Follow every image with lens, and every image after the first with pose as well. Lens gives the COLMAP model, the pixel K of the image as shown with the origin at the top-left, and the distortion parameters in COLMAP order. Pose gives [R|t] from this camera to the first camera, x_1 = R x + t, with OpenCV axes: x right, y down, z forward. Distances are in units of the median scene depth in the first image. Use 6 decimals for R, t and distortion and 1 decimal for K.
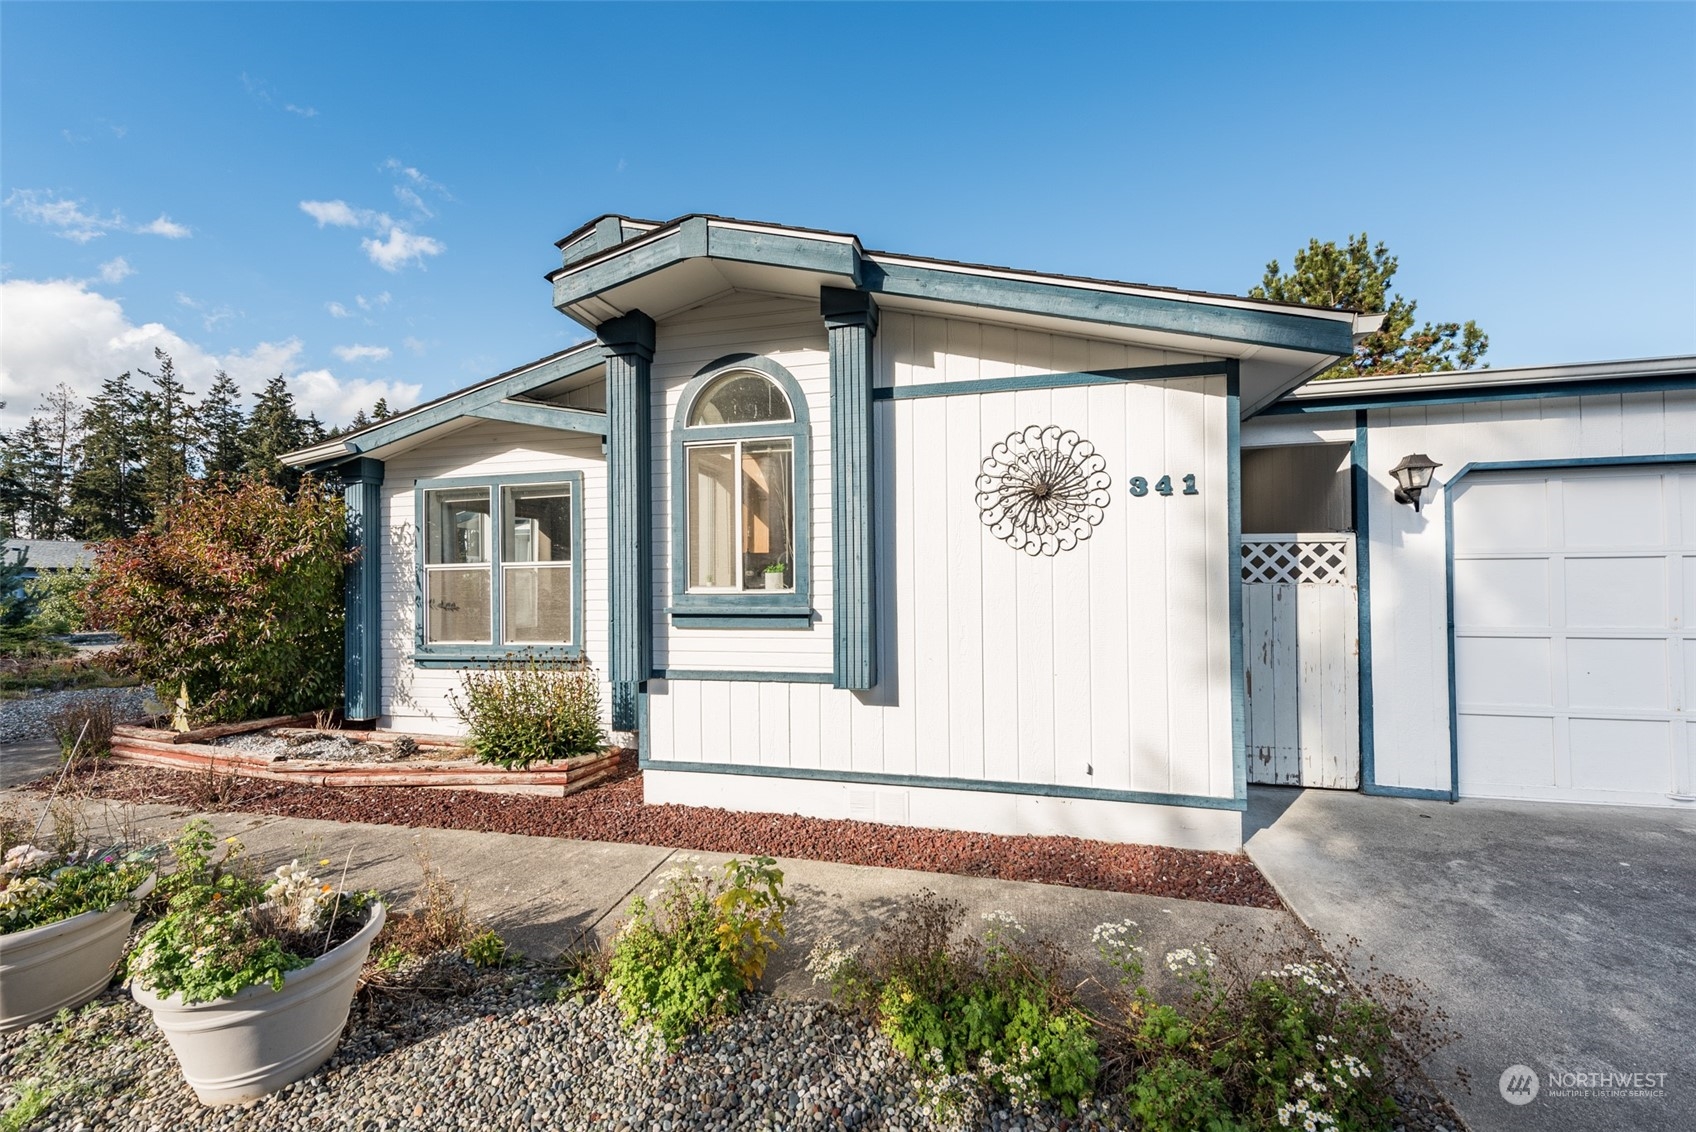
lens RADIAL K [[661.3, 0, 844.2], [0, 661.3, 570.3], [0, 0, 1]] dist [0.010178, -0.000273]
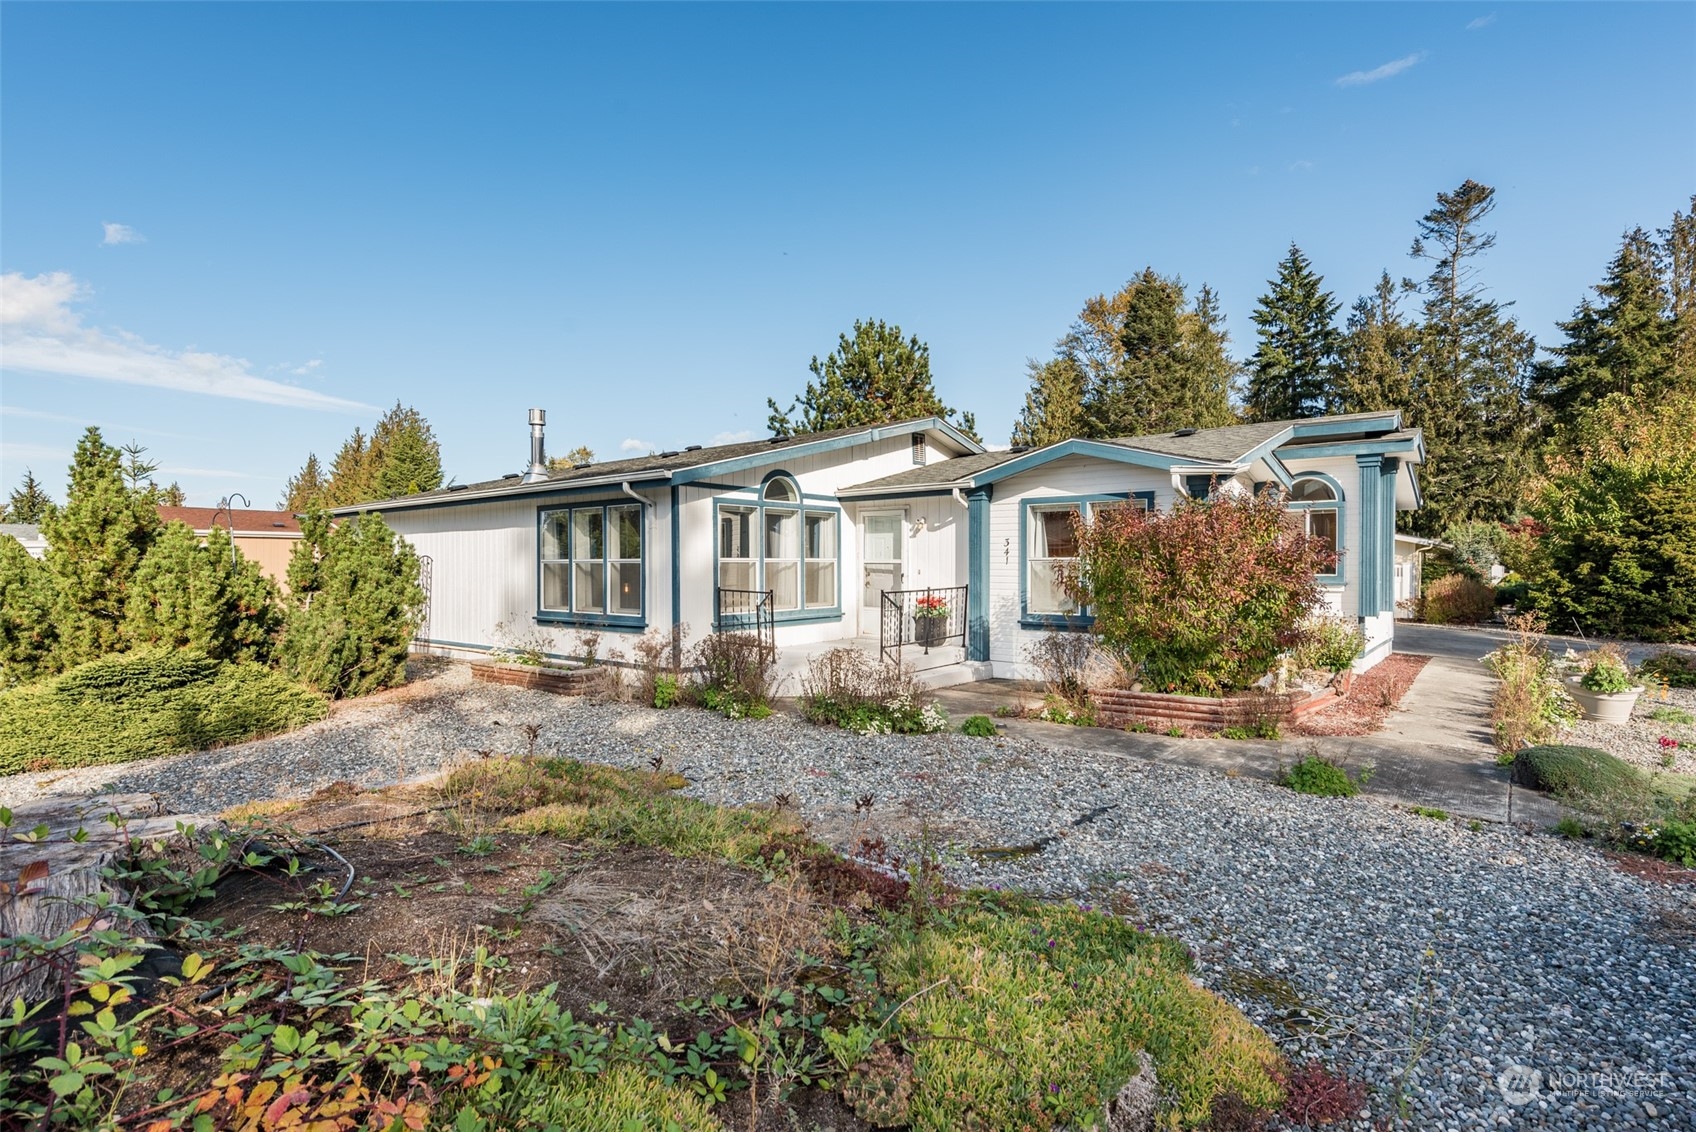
lens RADIAL K [[833.9, 0, 859.8], [0, 833.9, 563.1], [0, 0, 1]] dist [0.049450, -0.016924]
pose [[0.402439, 0.008335, 0.915409, -2.648995], [-0.014407, 0.999892, -0.002771, 0.020132], [-0.915333, -0.012073, 0.402516, 1.078301]]
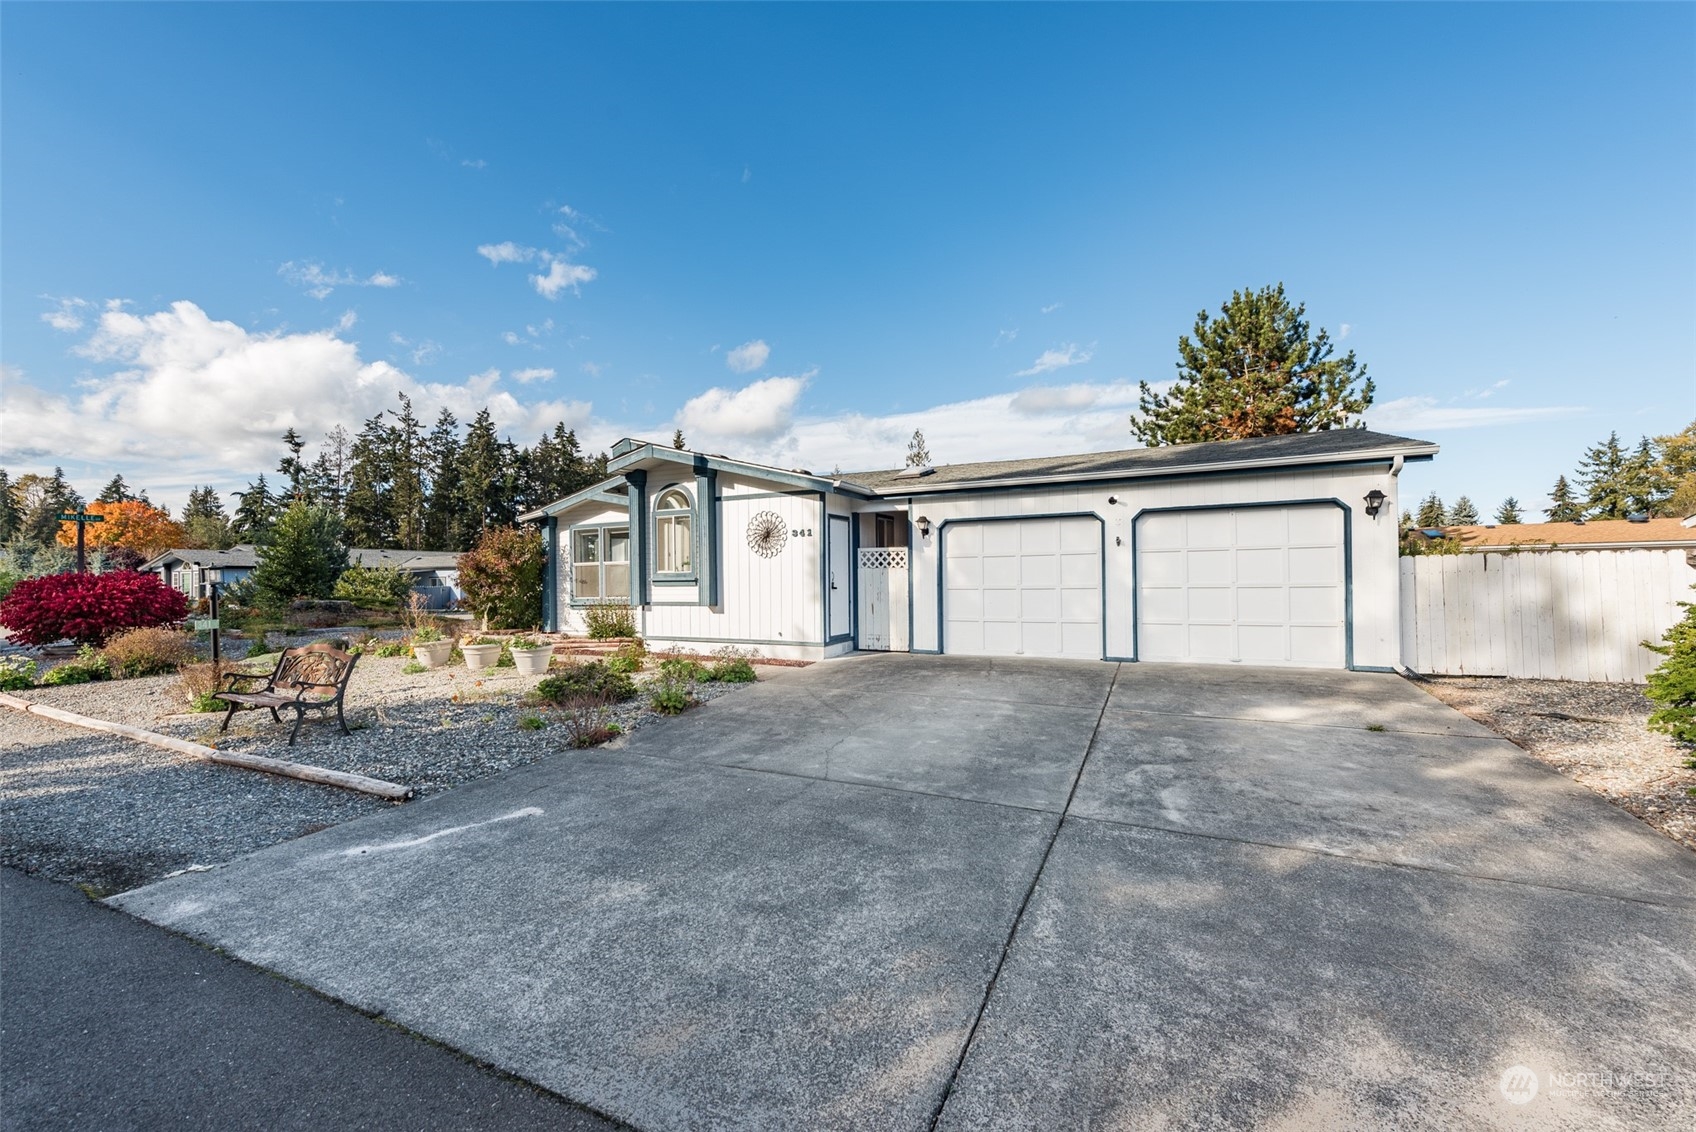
lens RADIAL K [[673.2, 0, 847.3], [0, 673.2, 574.0], [0, 0, 1]] dist [0.020117, -0.005263]
pose [[0.978129, -0.004505, -0.207950, 0.807237], [0.006563, 0.999936, 0.009208, 0.013824], [0.207895, -0.010371, 0.978096, -1.123590]]
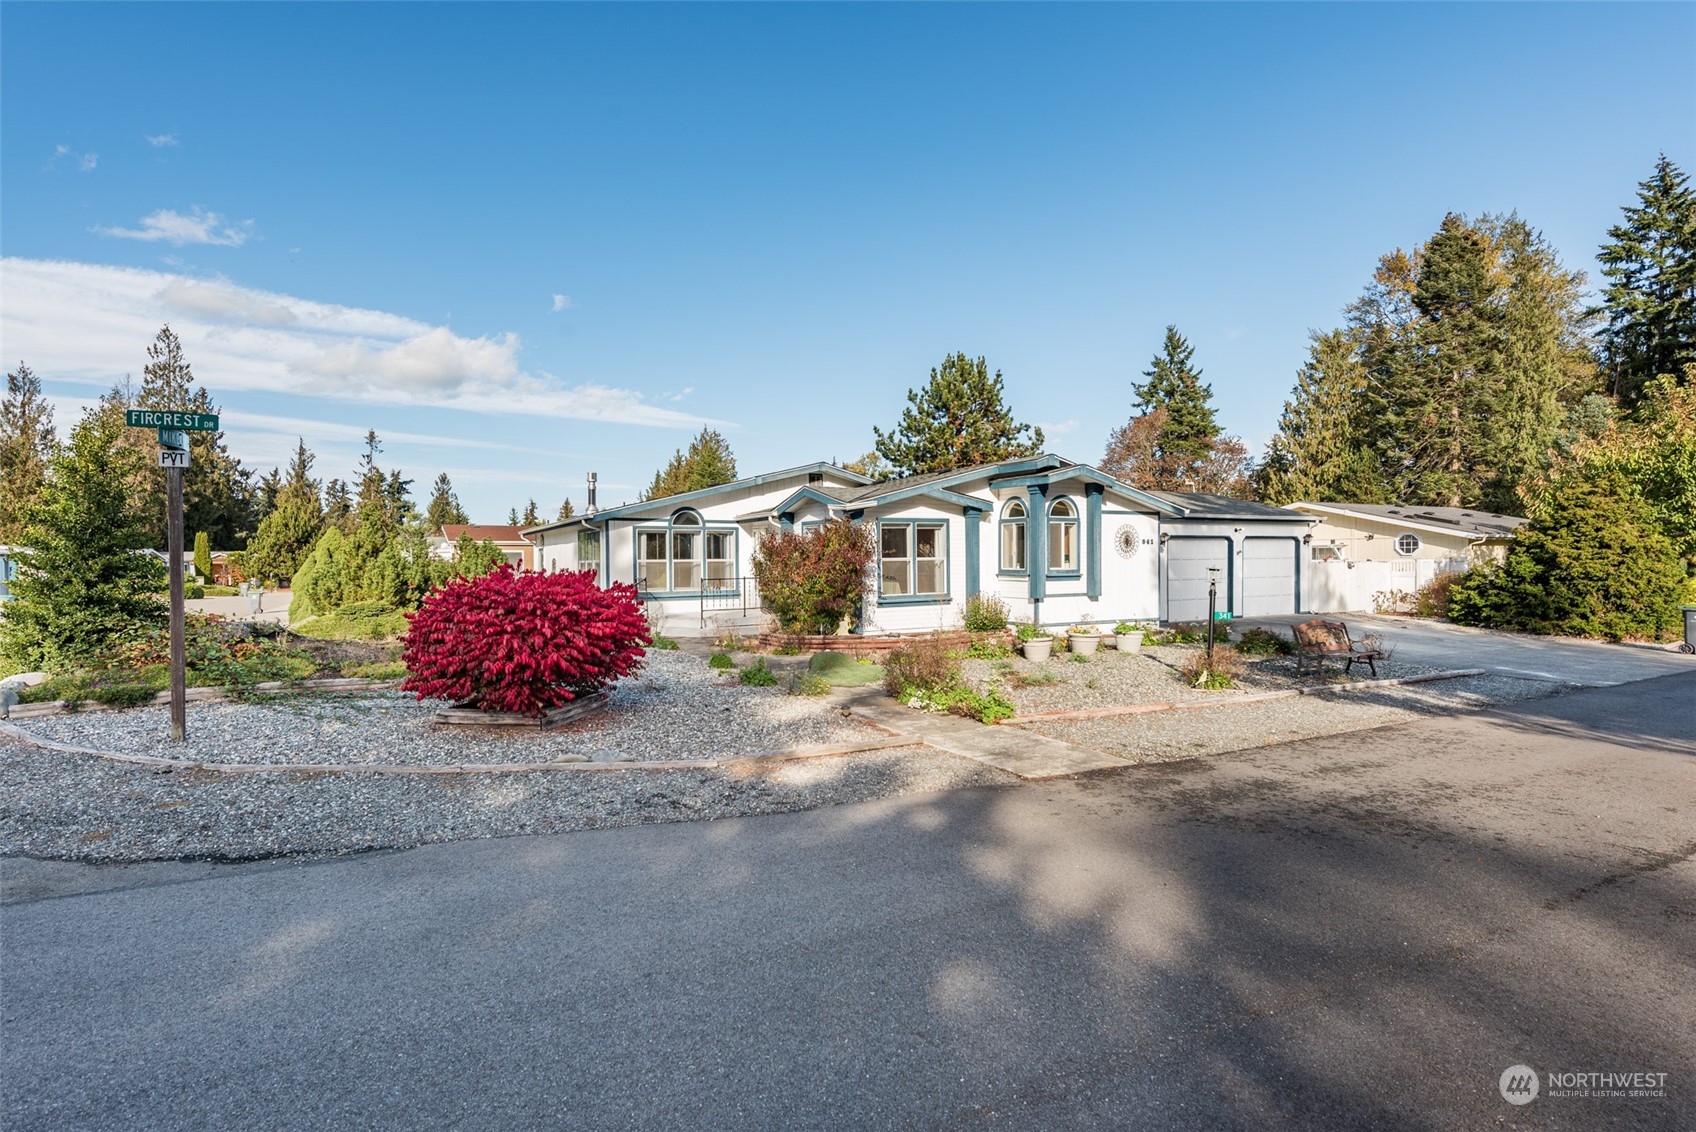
lens RADIAL K [[857.6, 0, 848.0], [0, 857.6, 566.0], [0, 0, 1]] dist [0.043305, -0.020580]
pose [[0.725138, -0.001079, 0.688603, -2.802913], [-0.009368, 0.999891, 0.011431, -0.015290], [-0.688540, -0.014740, 0.725049, -0.968344]]
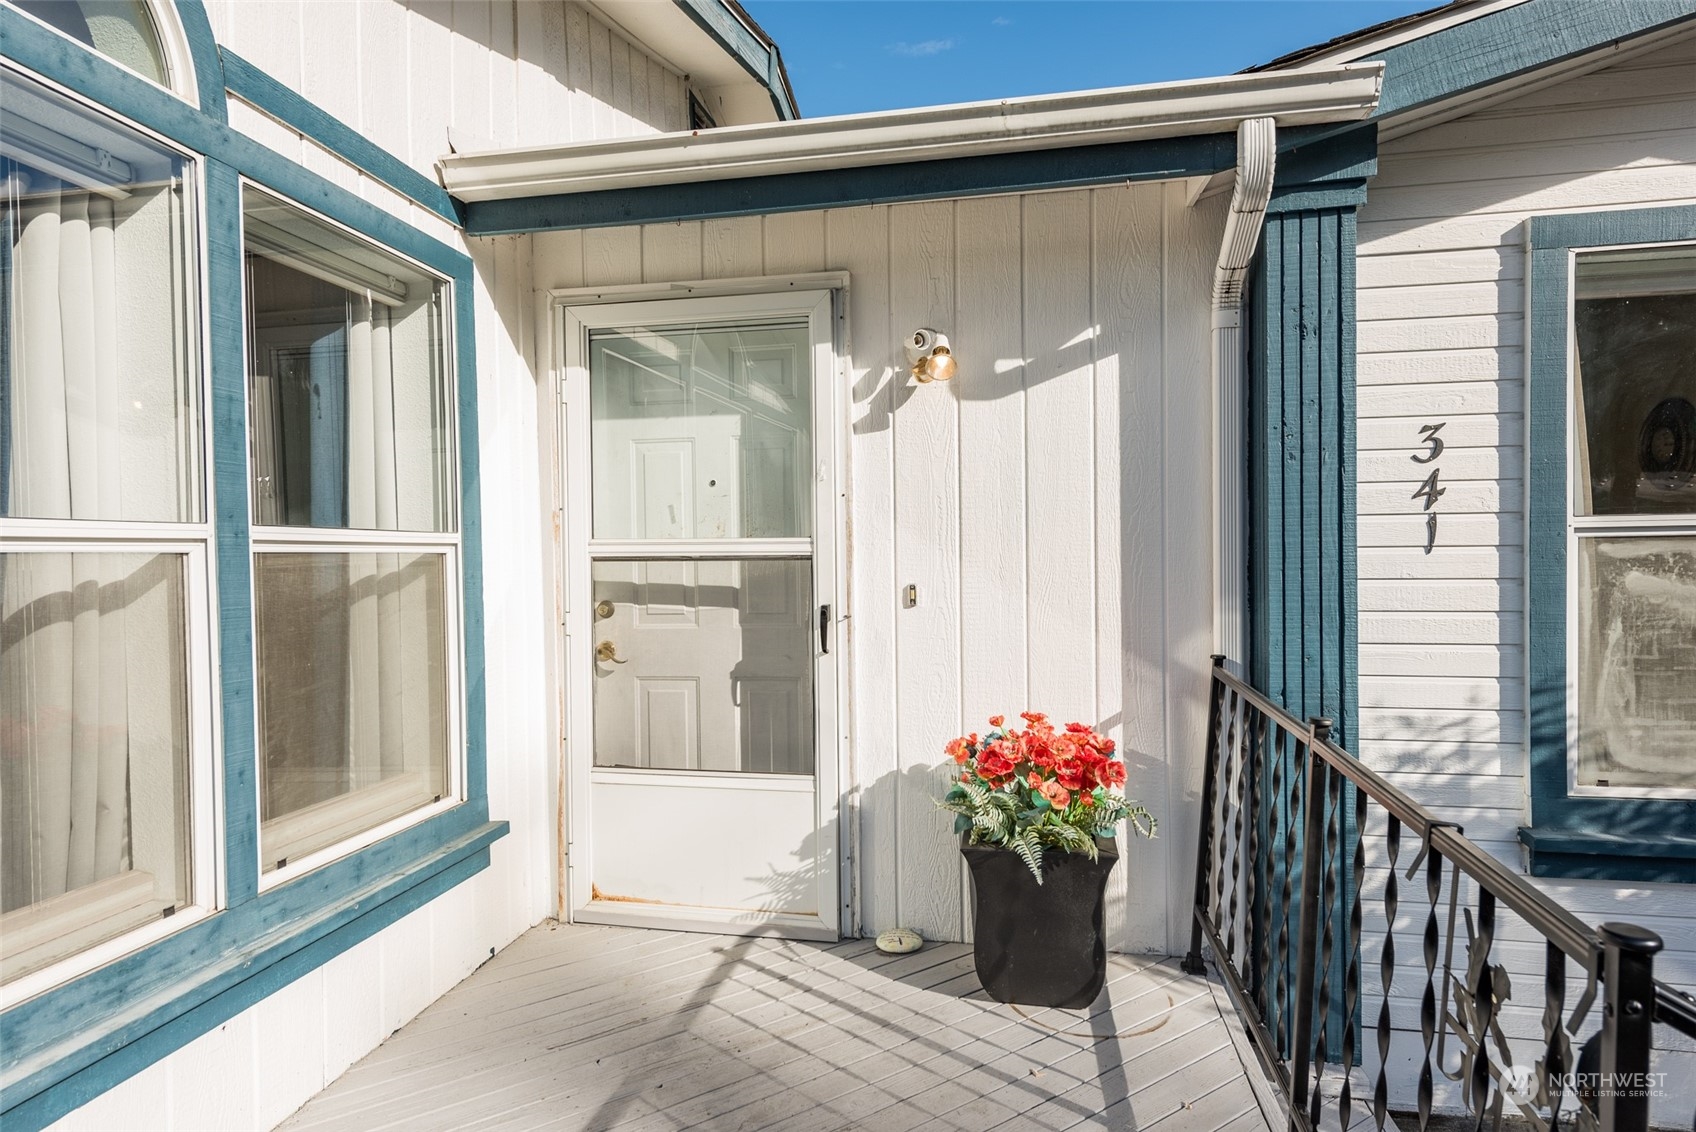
lens RADIAL K [[989.3, 0, 854.8], [0, 989.3, 574.9], [0, 0, 1]] dist [0.039011, -0.000645]
pose [[-0.075978, -0.008514, 0.997073, -1.093898], [0.000363, 0.999963, 0.008567, 0.018940], [-0.997109, 0.001013, -0.075972, 1.897393]]
